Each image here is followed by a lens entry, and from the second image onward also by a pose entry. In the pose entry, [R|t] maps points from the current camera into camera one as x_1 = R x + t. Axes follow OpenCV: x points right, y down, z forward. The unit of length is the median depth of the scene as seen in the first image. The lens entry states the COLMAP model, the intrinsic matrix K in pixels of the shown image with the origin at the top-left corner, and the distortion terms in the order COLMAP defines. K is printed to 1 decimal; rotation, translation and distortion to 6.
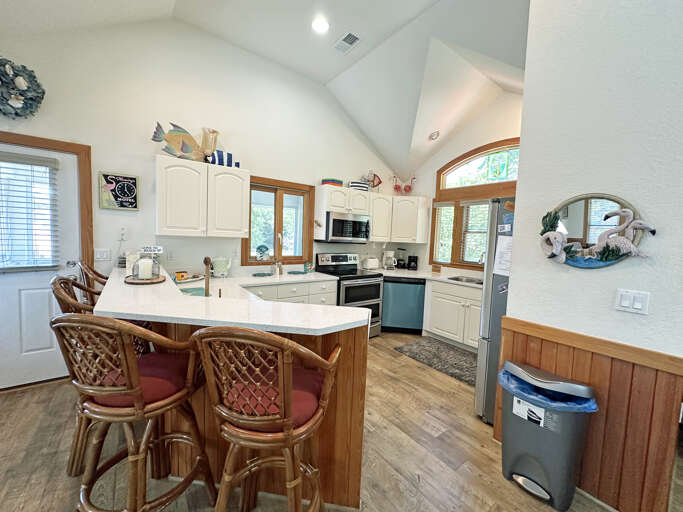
lens RADIAL K [[274.0, 0, 340.0], [0, 274.0, 253.8], [0, 0, 1]] dist [-0.003174, -0.000489]
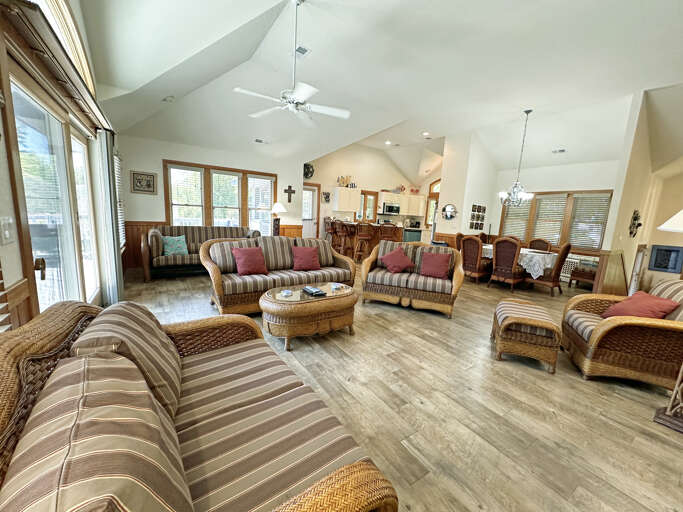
lens RADIAL K [[274.0, 0, 340.0], [0, 274.0, 253.8], [0, 0, 1]] dist [-0.003174, -0.000489]
pose [[0.997854, 0.027167, -0.059576, -0.318188], [-0.022082, 0.996186, 0.084416, 0.129950], [0.061642, -0.082920, 0.994648, -1.792228]]
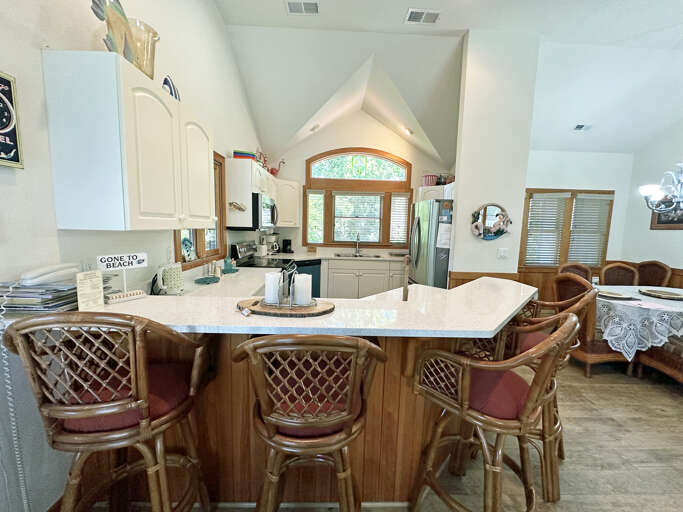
lens RADIAL K [[274.0, 0, 340.0], [0, 274.0, 253.8], [0, 0, 1]] dist [-0.003174, -0.000489]
pose [[0.589584, -0.105591, 0.800776, -0.621693], [0.043821, 0.994140, 0.098823, -0.043548], [-0.806518, -0.023174, 0.590756, 0.311574]]
